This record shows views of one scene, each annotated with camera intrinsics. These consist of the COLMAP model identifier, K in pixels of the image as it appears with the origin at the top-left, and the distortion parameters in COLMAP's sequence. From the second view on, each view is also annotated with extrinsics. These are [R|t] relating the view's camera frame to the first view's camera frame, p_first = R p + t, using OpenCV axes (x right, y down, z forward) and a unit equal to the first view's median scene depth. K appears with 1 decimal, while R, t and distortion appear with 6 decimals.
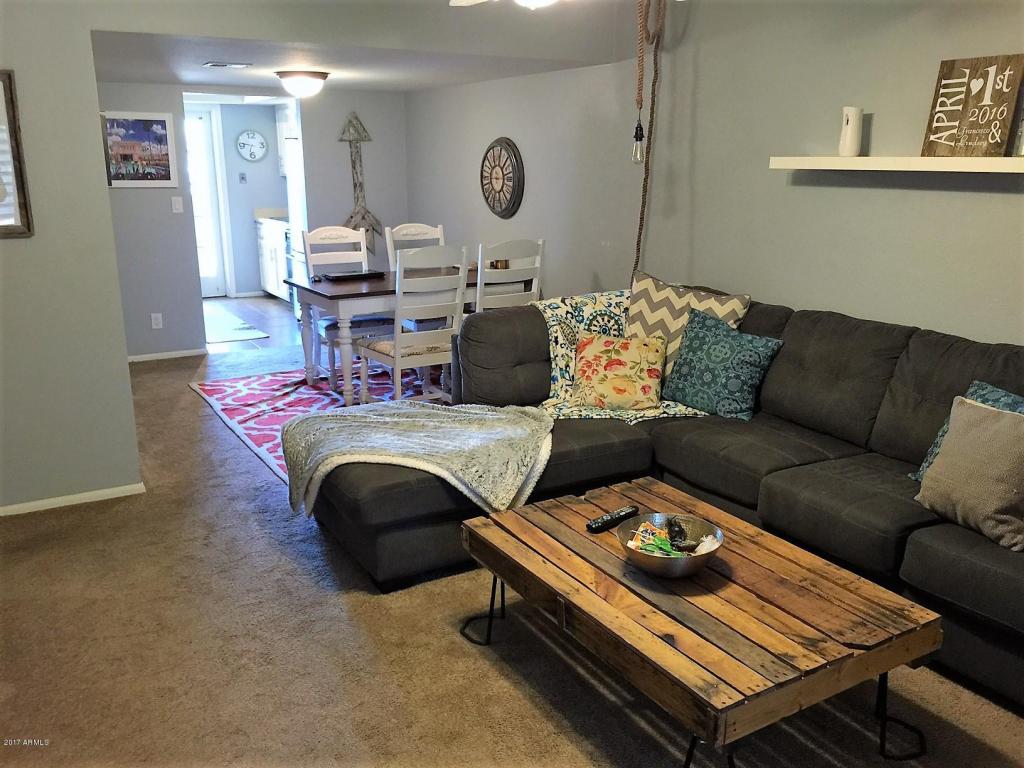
lens RADIAL K [[879.7, 0, 508.9], [0, 879.7, 381.1], [0, 0, 1]] dist [0.054181, -0.071151]
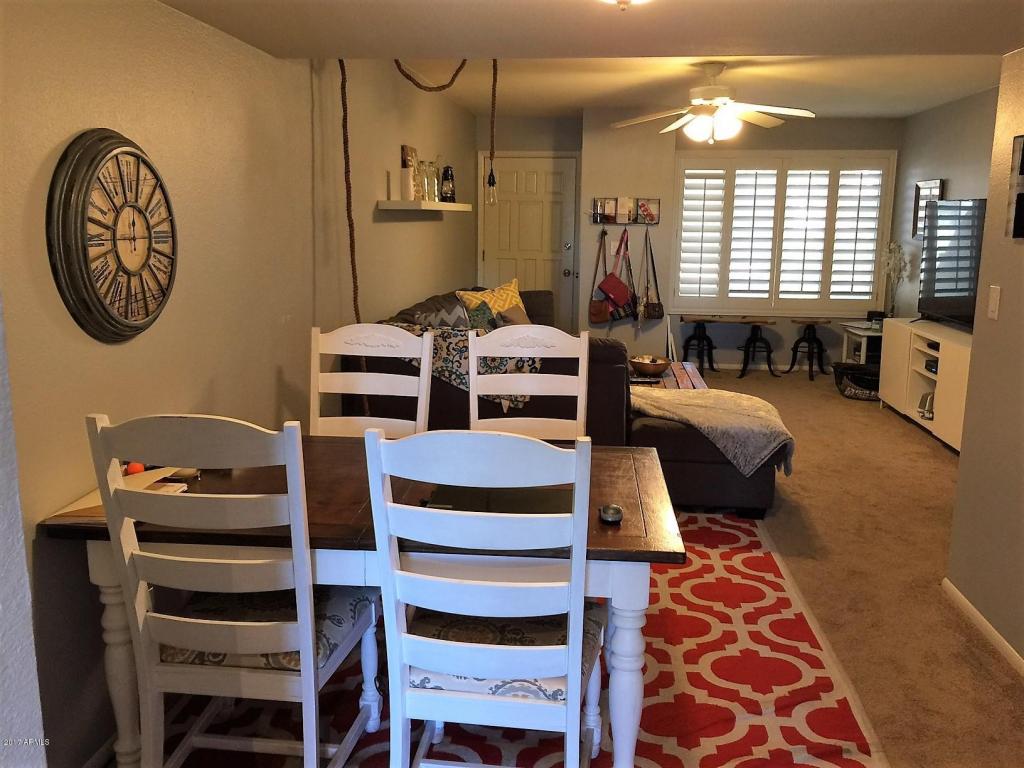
lens RADIAL K [[879.7, 0, 508.9], [0, 879.7, 381.1], [0, 0, 1]] dist [0.054181, -0.071151]
pose [[-0.802897, -0.119733, 0.583970, -0.429238], [0.139477, 0.914696, 0.379310, -0.341001], [-0.579571, 0.385998, -0.717707, 1.388704]]
